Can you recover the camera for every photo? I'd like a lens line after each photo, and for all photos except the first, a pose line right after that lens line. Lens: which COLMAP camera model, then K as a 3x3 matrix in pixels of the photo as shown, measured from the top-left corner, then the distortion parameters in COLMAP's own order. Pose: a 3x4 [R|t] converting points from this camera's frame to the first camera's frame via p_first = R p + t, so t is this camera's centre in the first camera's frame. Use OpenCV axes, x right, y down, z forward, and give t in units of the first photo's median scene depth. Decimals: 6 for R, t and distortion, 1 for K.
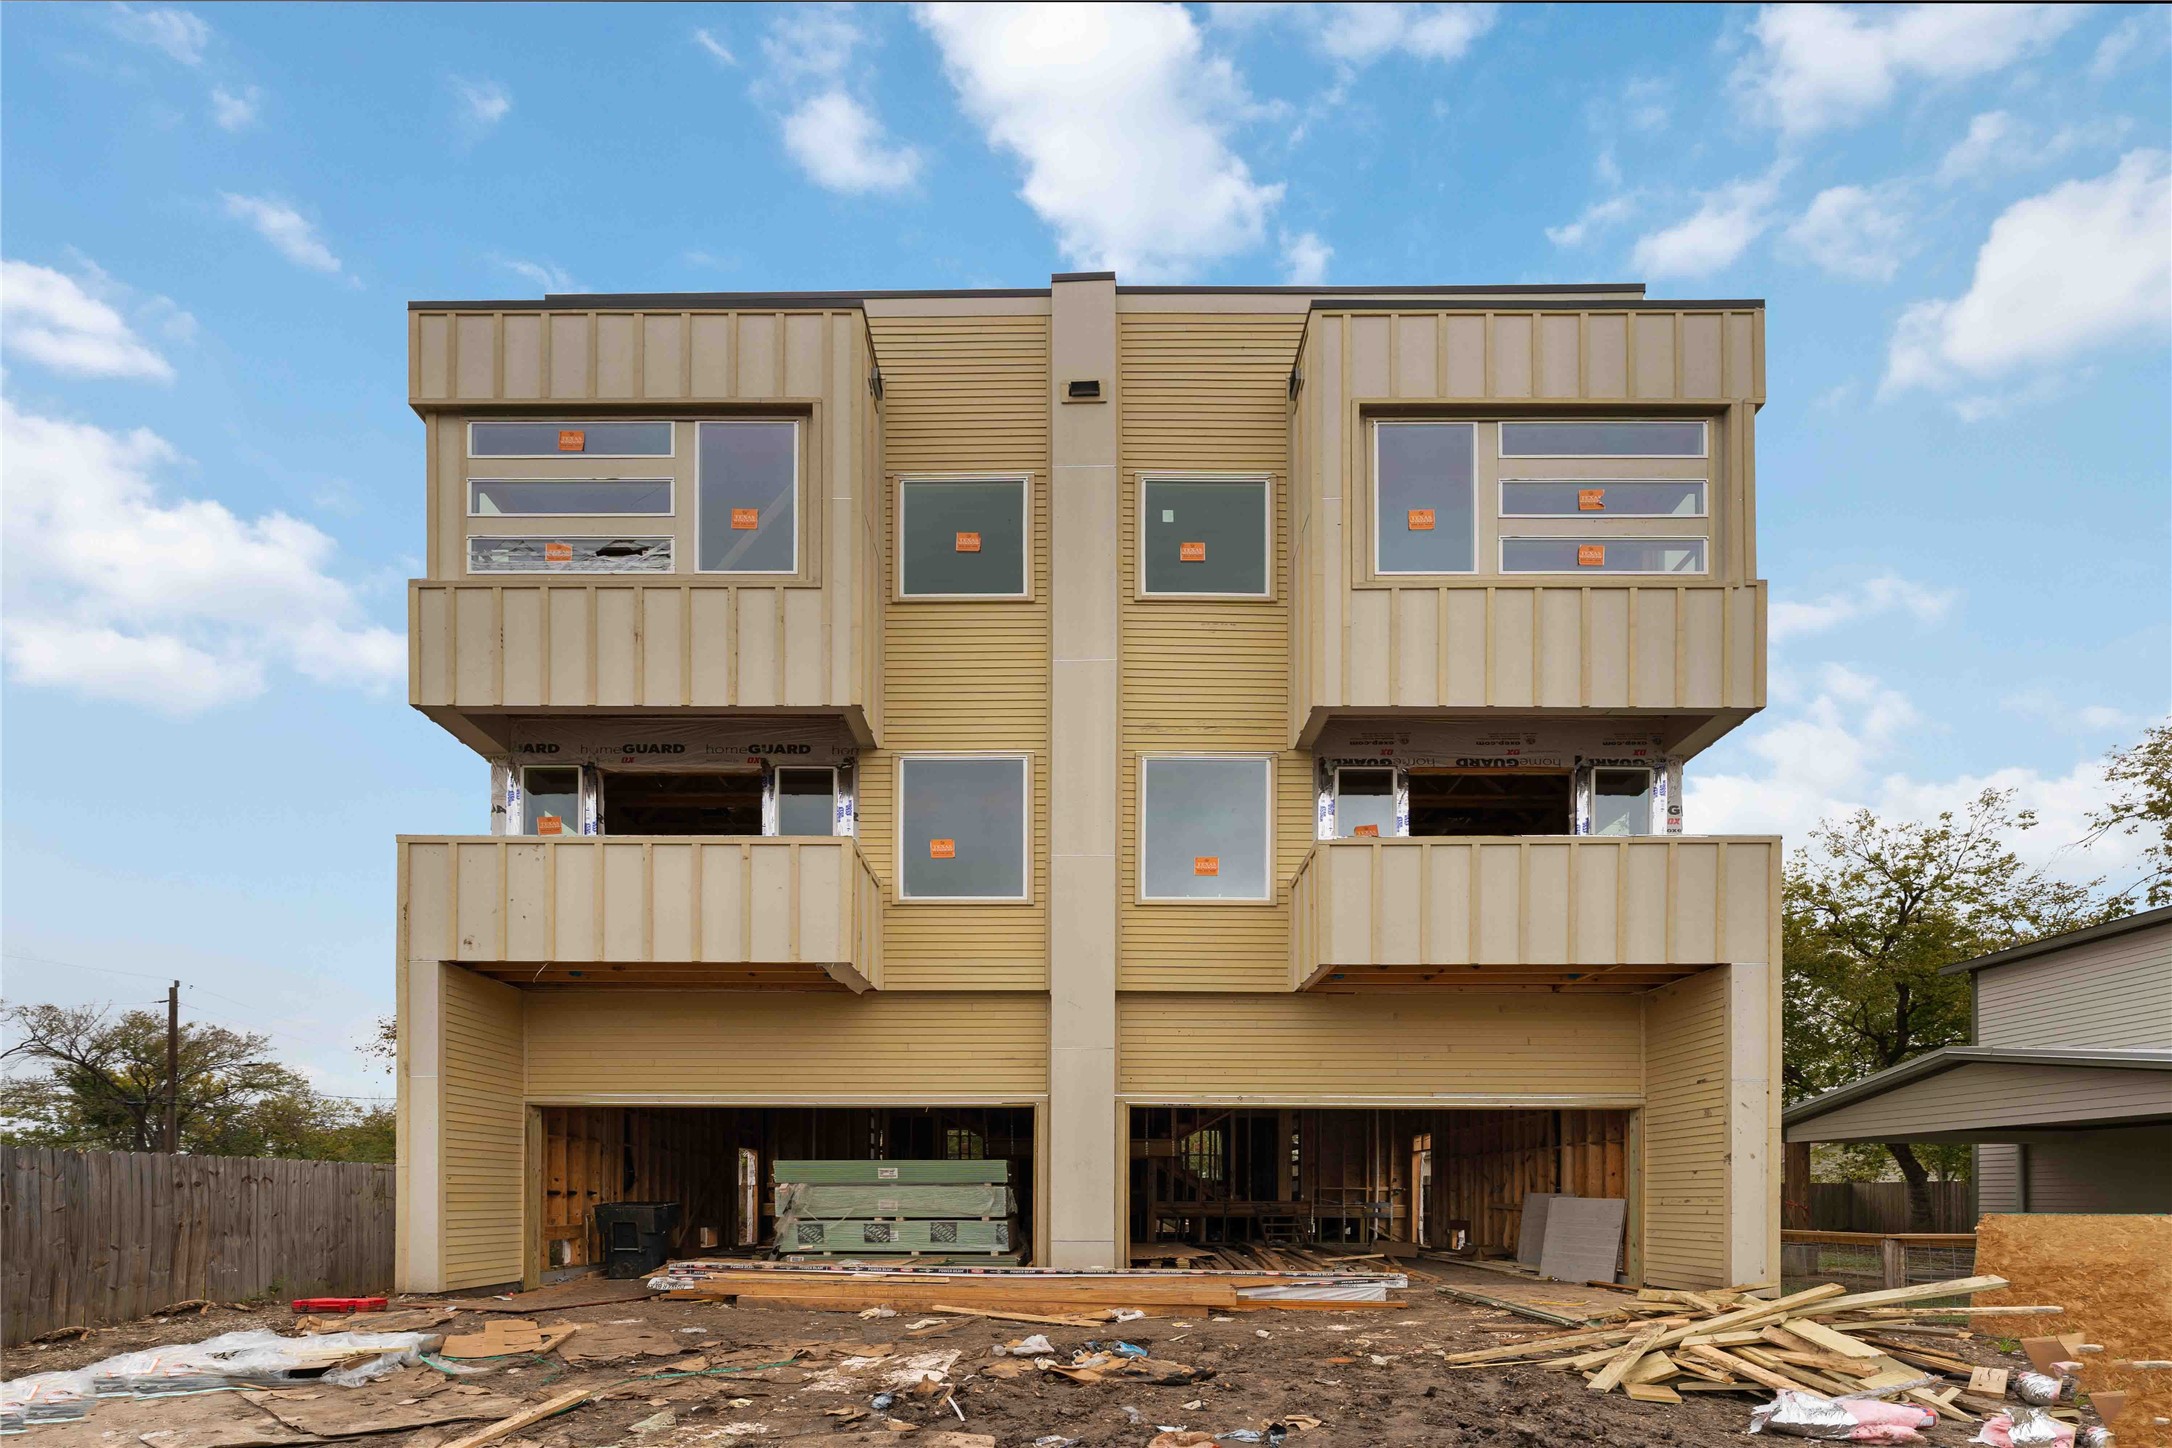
lens RADIAL K [[883.4, 0, 1086.0], [0, 883.4, 800.8], [0, 0, 1]] dist [0.003413, -0.000049]
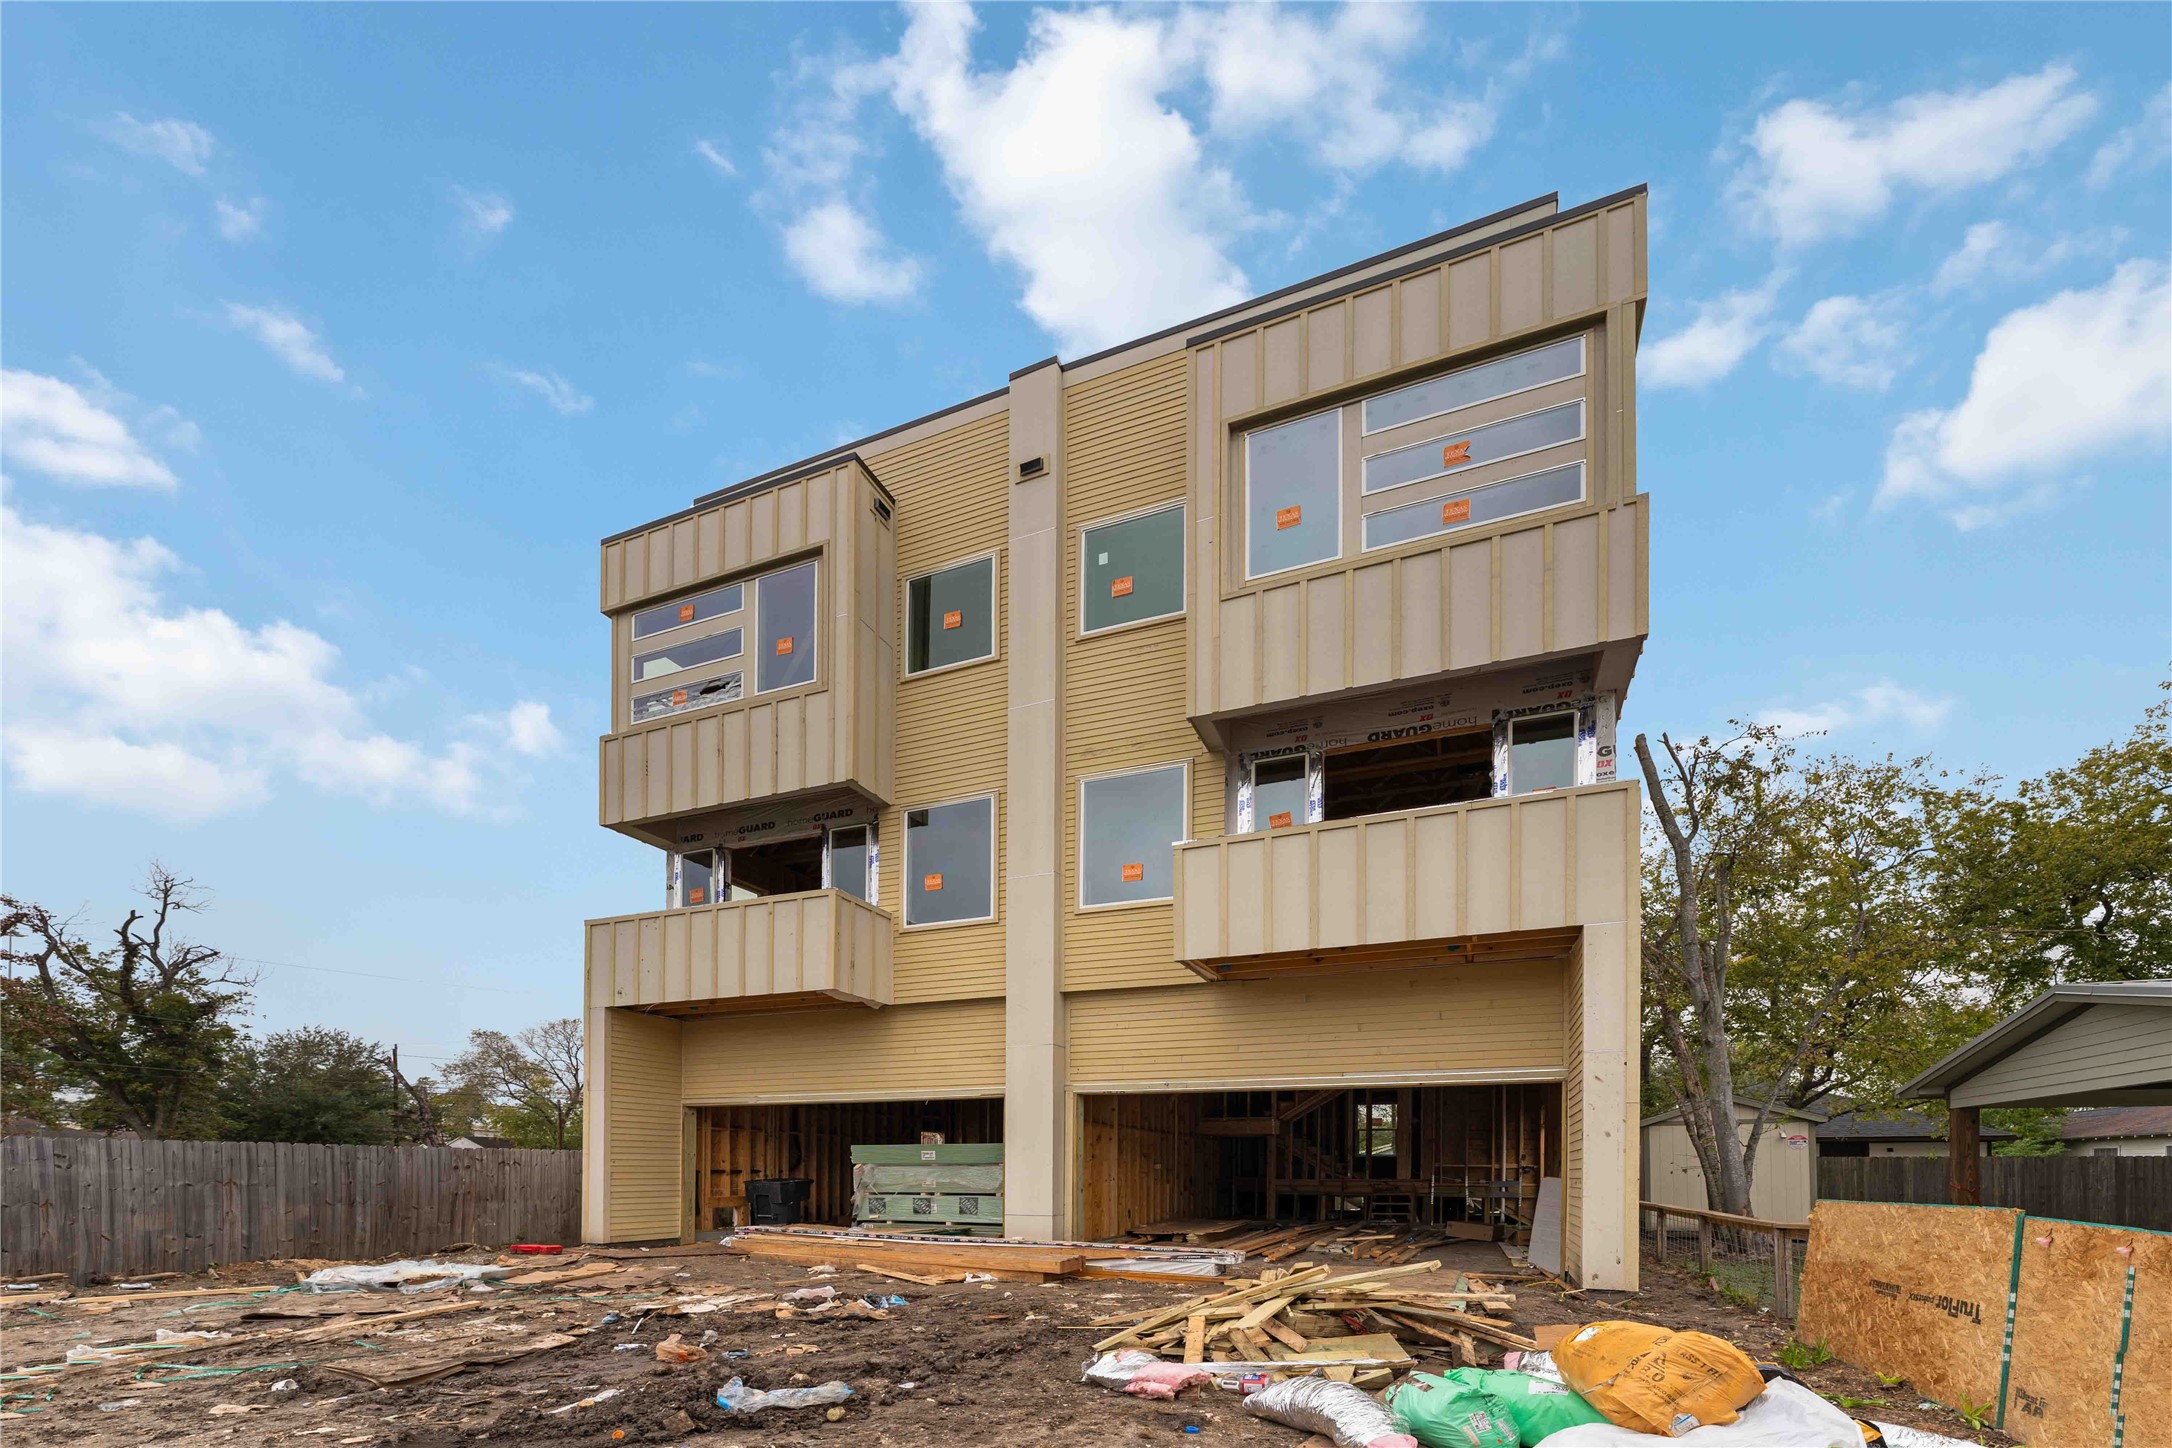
lens RADIAL K [[866.4, 0, 1086.0], [0, 866.4, 724.0], [0, 0, 1]] dist [0.002895, 0.000191]
pose [[0.922065, -0.176947, -0.344218, 0.475255], [0.158053, 0.983983, -0.082443, -0.028549], [0.353293, 0.021613, 0.935263, -0.049082]]
